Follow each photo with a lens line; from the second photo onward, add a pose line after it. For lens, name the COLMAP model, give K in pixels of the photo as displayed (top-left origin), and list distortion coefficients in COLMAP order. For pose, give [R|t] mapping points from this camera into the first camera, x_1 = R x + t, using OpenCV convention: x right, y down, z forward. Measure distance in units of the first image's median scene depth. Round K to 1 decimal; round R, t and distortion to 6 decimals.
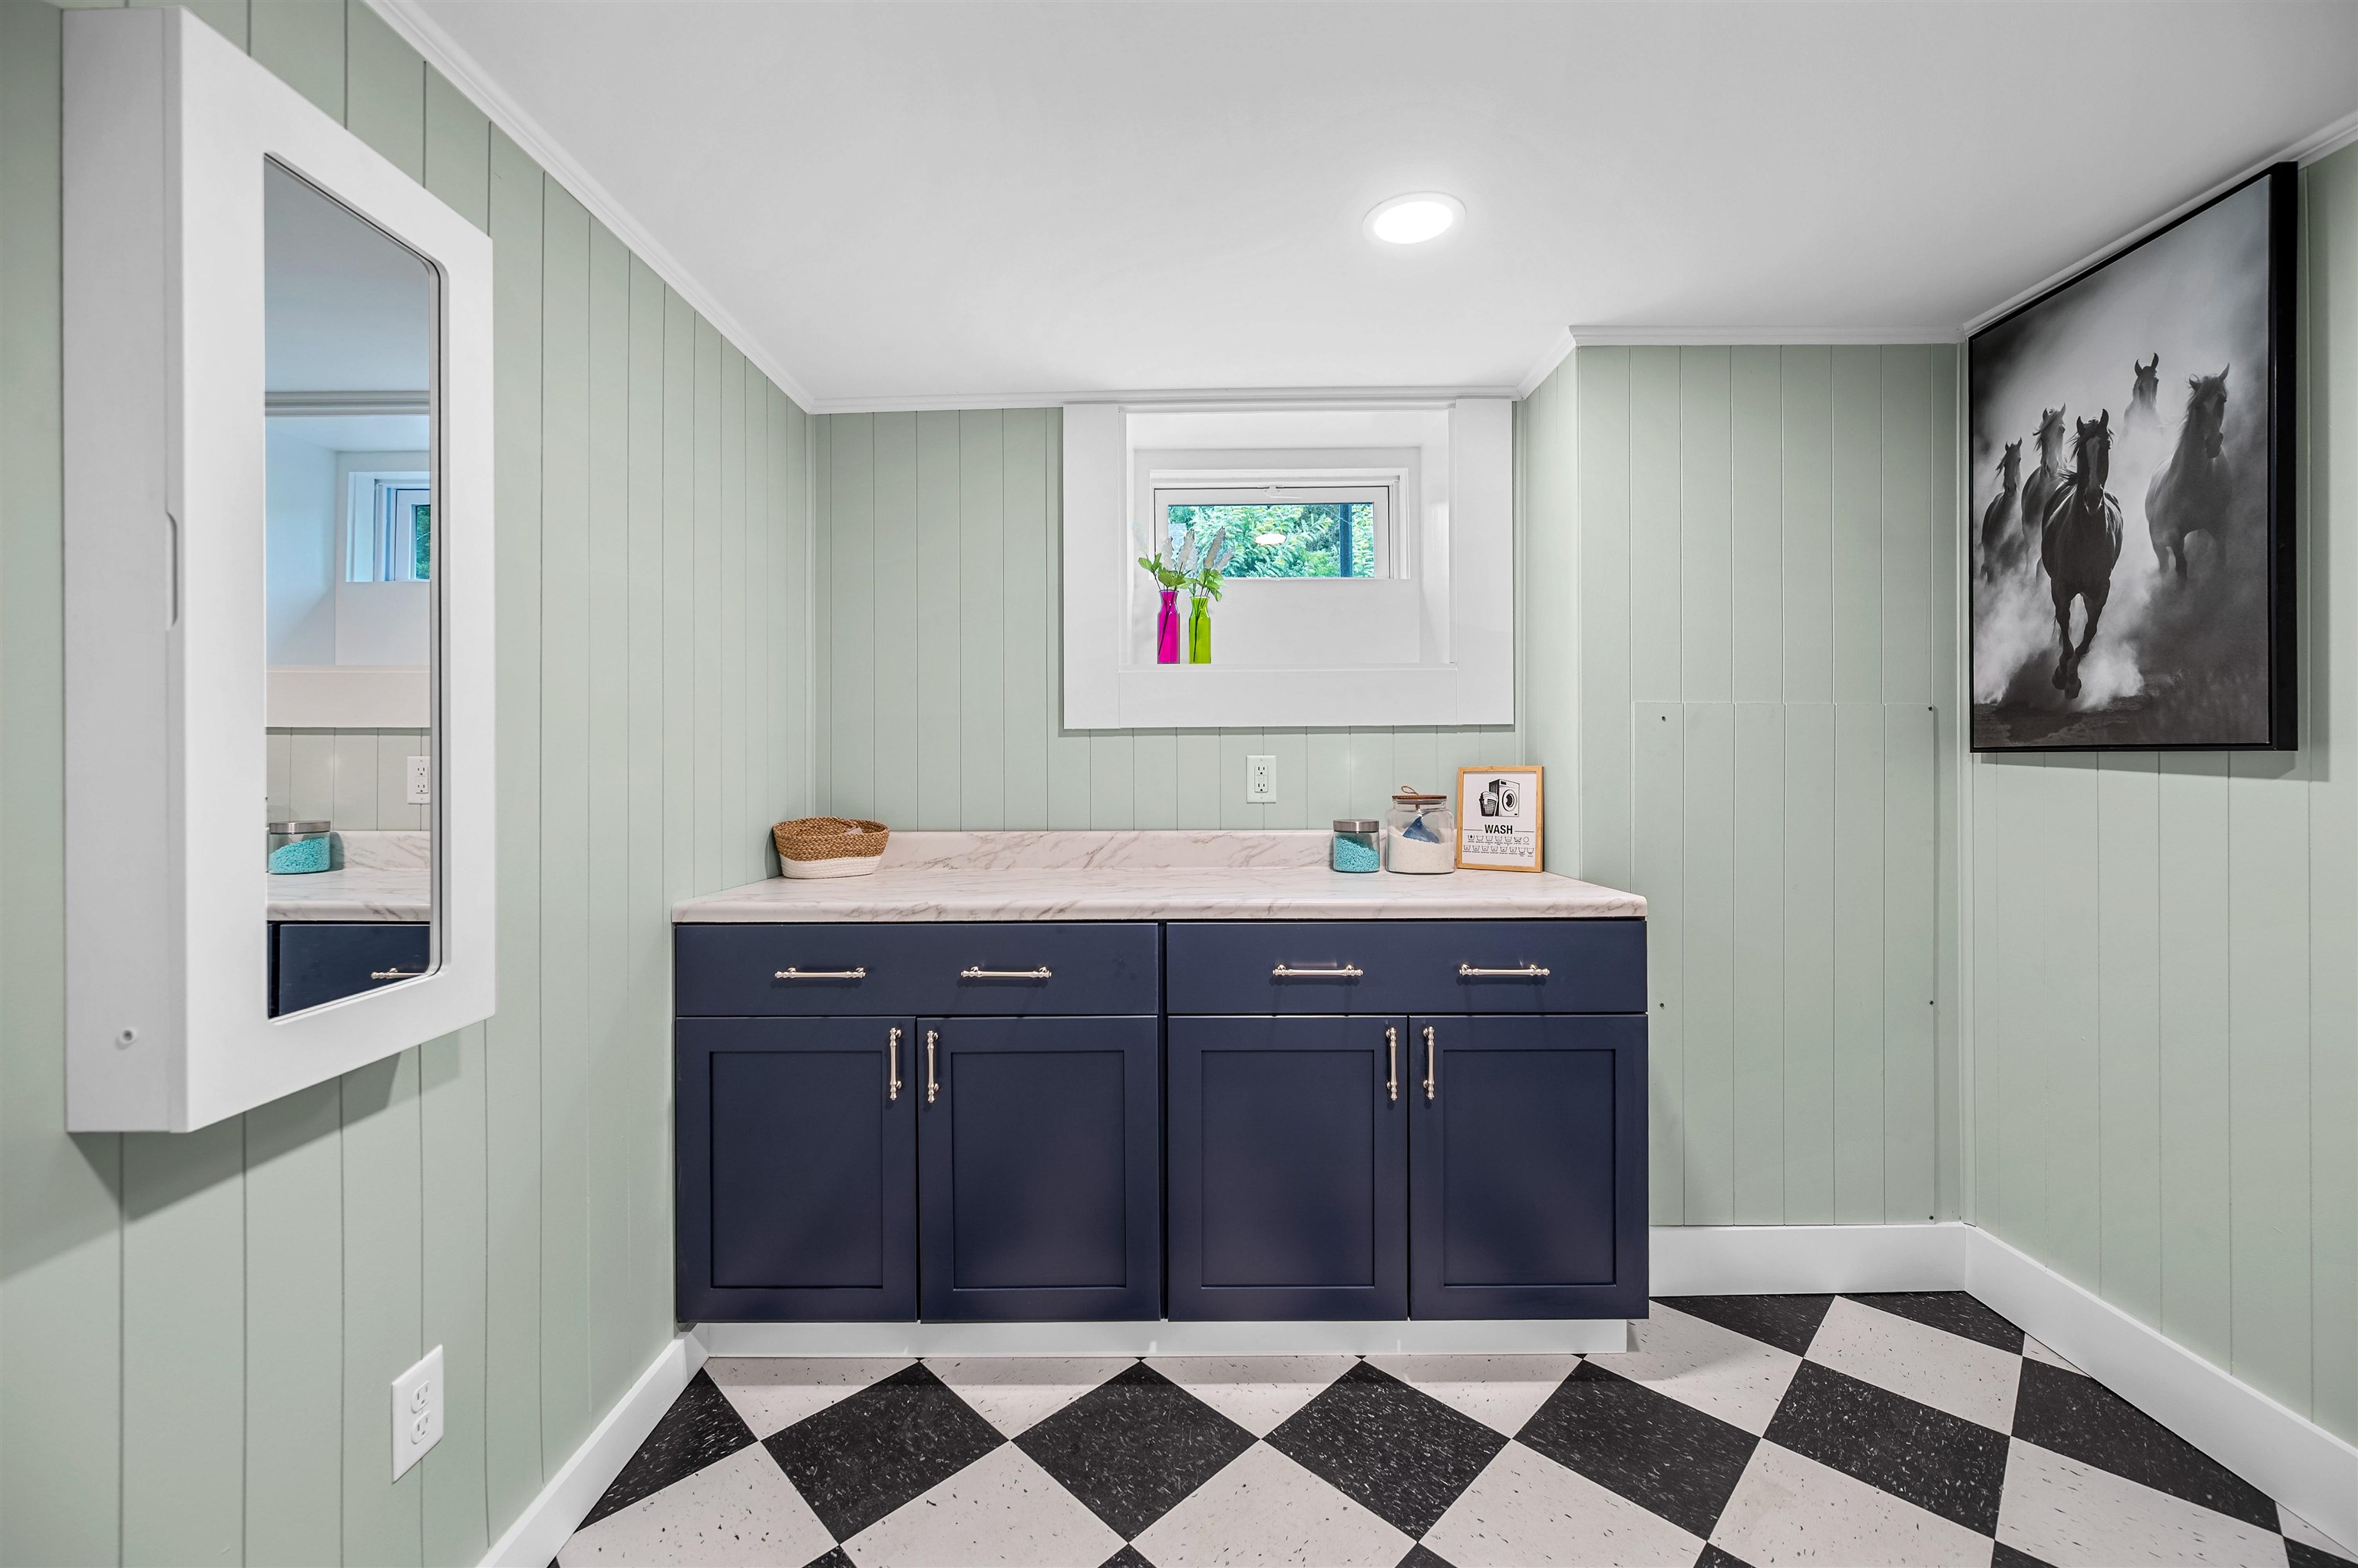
lens RADIAL K [[945.0, 0, 1183.2], [0, 945.0, 757.0], [0, 0, 1]] dist [-0.000577, 0.000152]
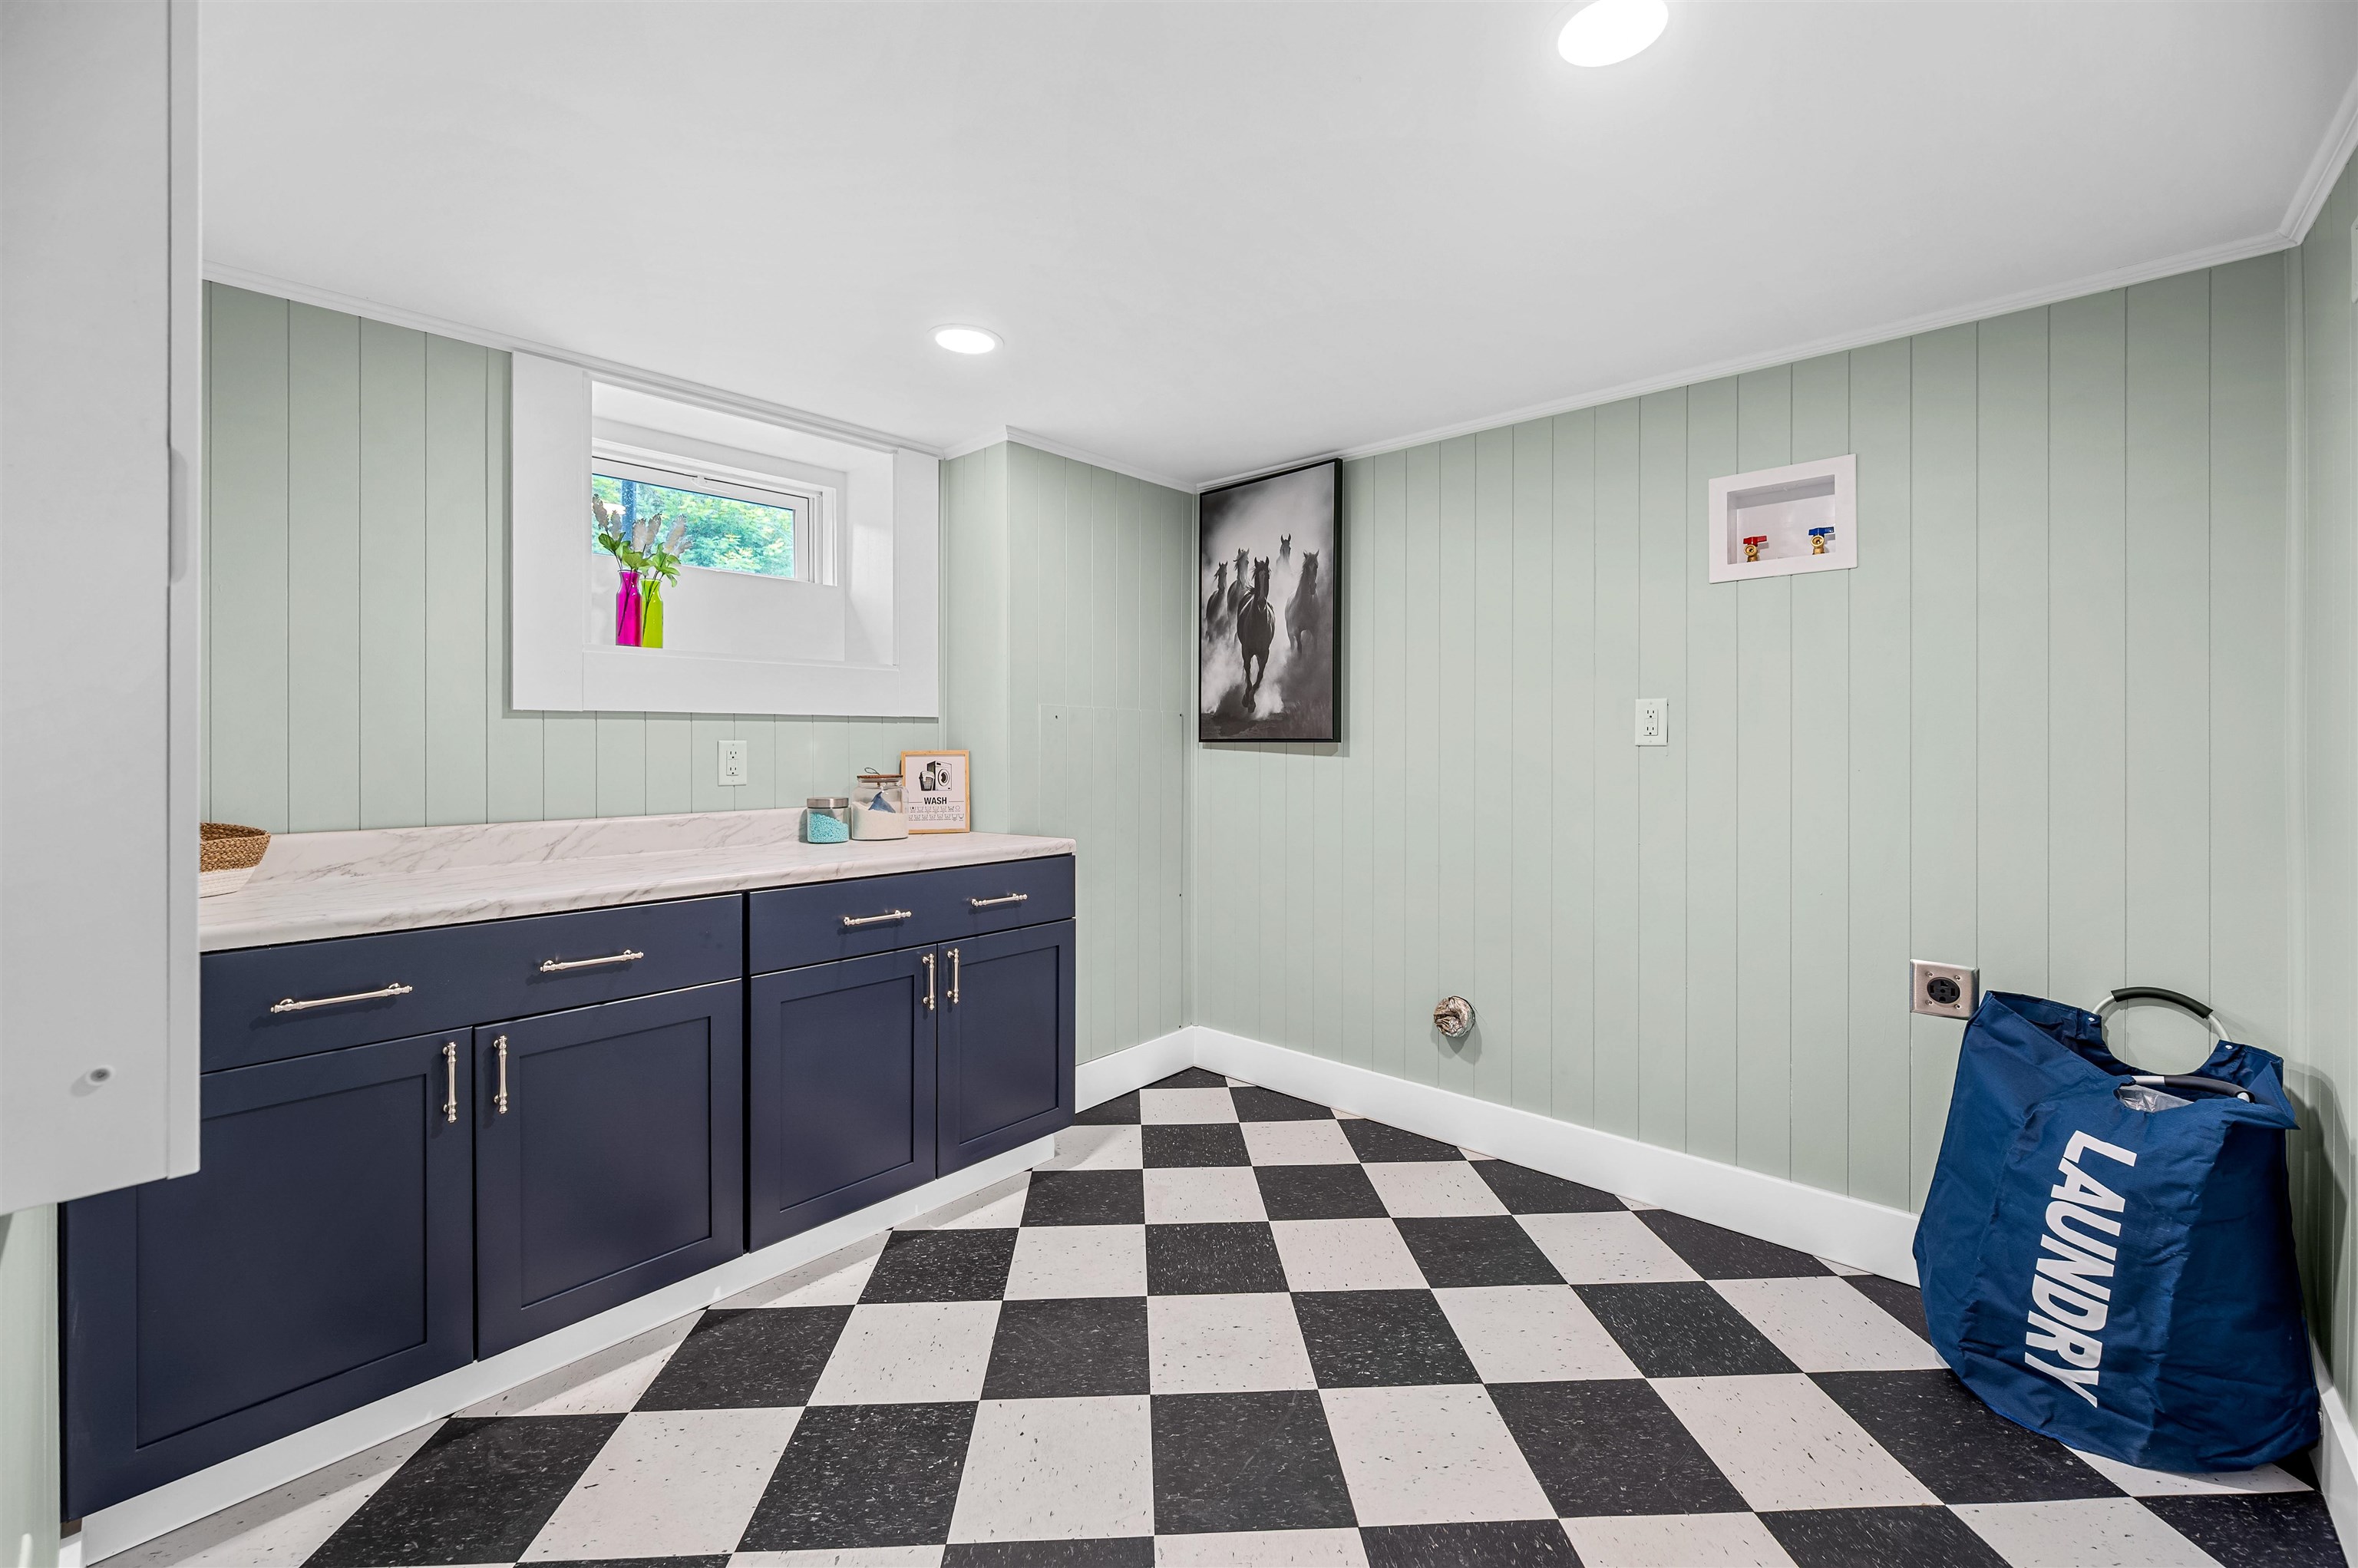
lens RADIAL K [[945.0, 0, 1192.5], [0, 945.0, 749.5], [0, 0, 1]] dist [-0.000577, 0.000152]
pose [[0.662463, 0.000732, 0.749094, -0.469276], [-0.005458, 0.999978, 0.003849, 0.001845], [-0.749075, -0.006639, 0.662452, -0.106801]]
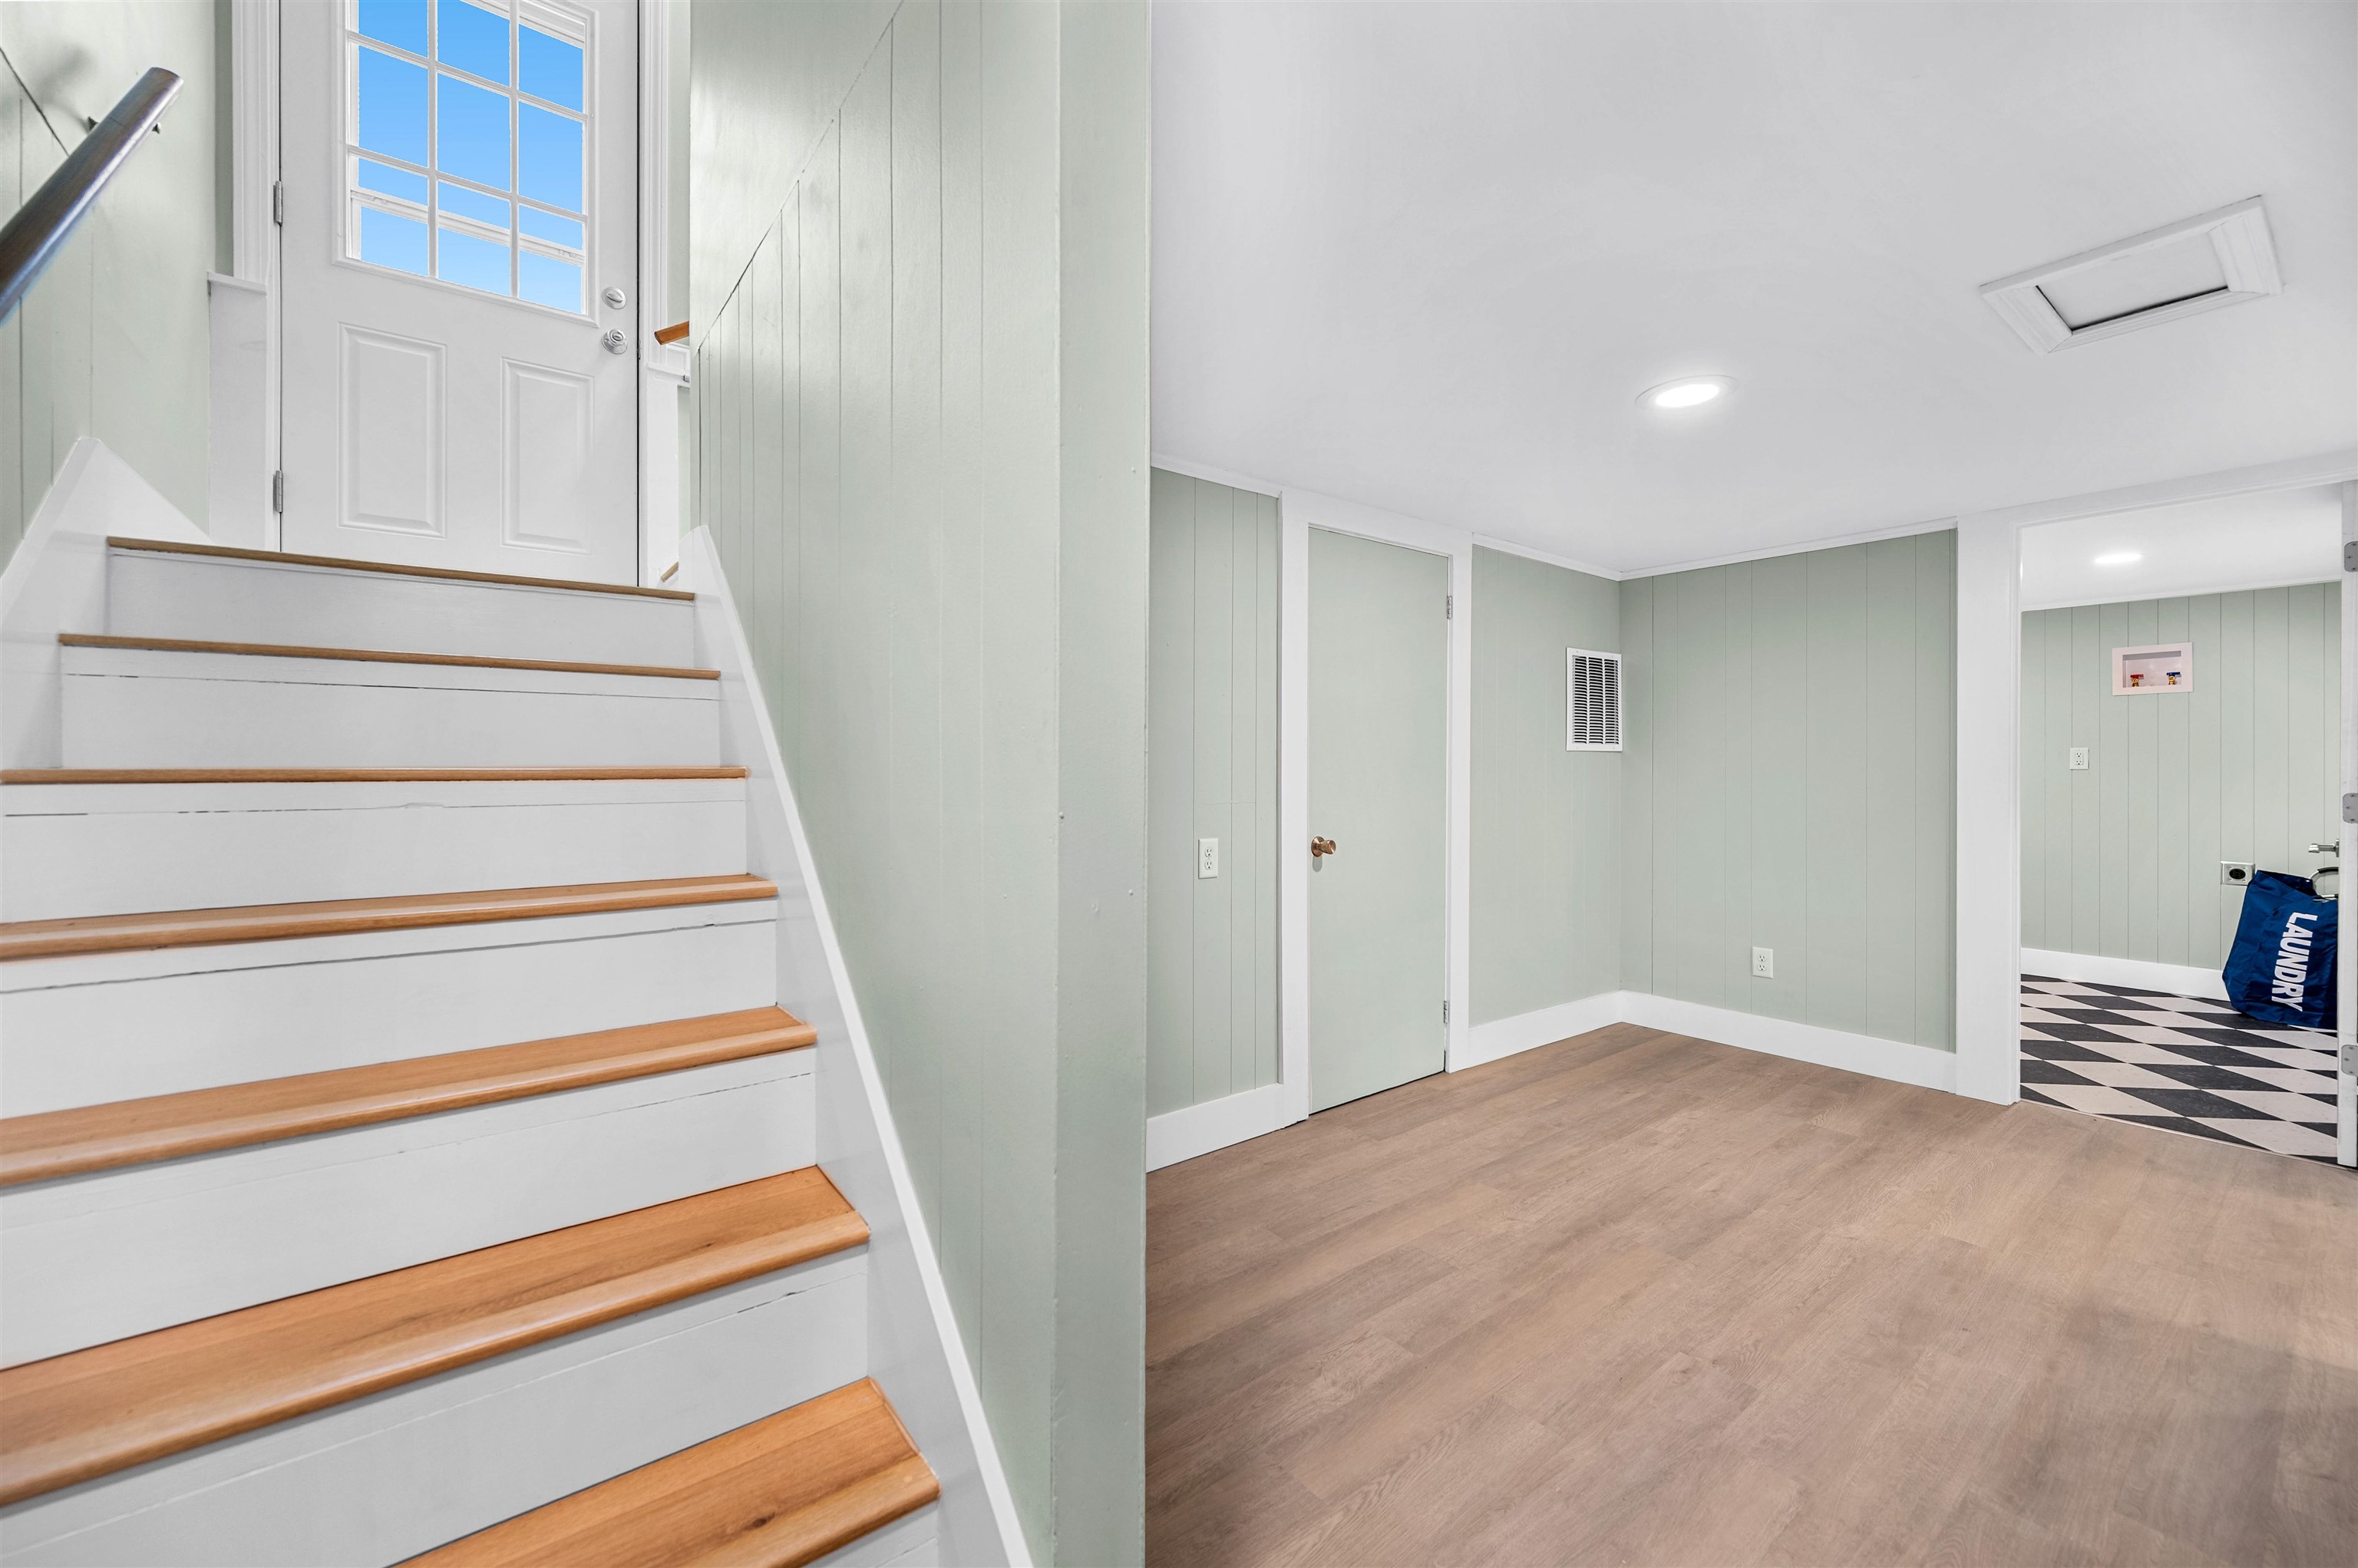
lens RADIAL K [[945.0, 0, 1188.4], [0, 945.0, 777.7], [0, 0, 1]] dist [-0.000577, 0.000152]
pose [[0.783579, 0.002378, 0.621287, -2.957938], [-0.006042, 0.999975, 0.003792, 0.026928], [-0.621263, -0.006725, 0.783574, -0.277736]]
